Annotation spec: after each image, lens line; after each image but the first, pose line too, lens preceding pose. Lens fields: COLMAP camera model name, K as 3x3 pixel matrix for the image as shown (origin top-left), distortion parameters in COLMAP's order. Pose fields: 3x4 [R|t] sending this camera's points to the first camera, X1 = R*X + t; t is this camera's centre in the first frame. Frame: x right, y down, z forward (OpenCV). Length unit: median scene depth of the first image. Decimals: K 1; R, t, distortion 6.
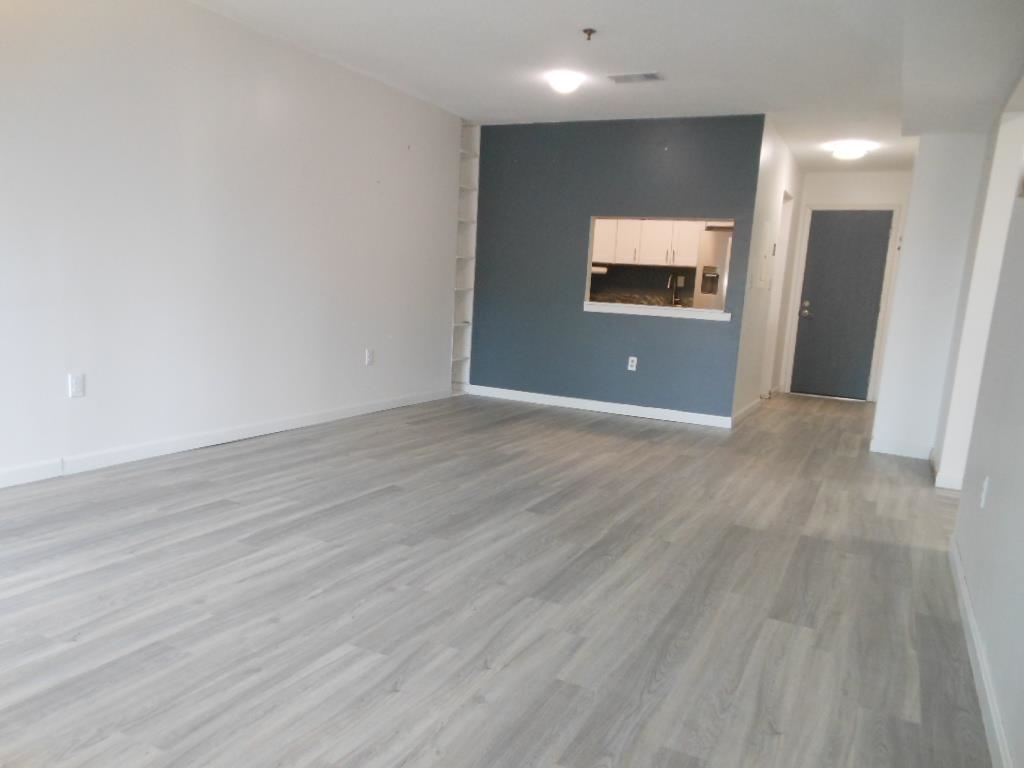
lens RADIAL K [[765.2, 0, 531.7], [0, 765.2, 413.1], [0, 0, 1]] dist [0.009536, 0.031787]
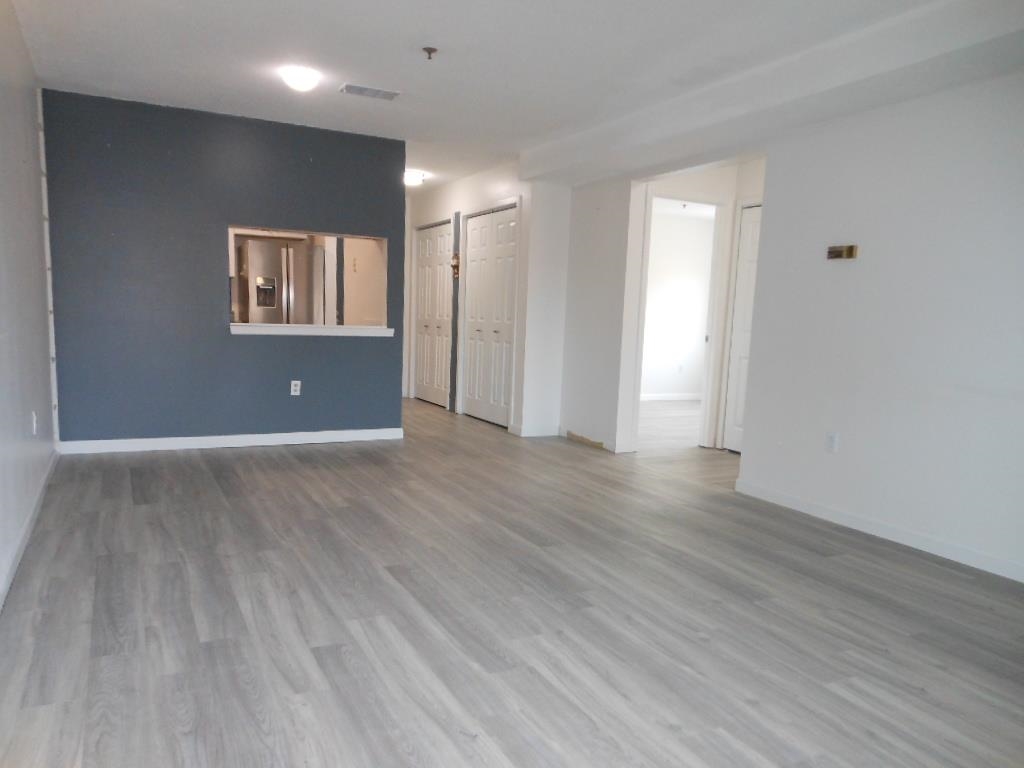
lens RADIAL K [[765.2, 0, 513.1], [0, 765.2, 406.4], [0, 0, 1]] dist [0.009536, 0.031787]
pose [[0.607942, -0.131387, 0.783035, -0.433498], [0.132532, 0.989170, 0.063078, -0.065914], [-0.782842, 0.065429, 0.618771, 0.226934]]
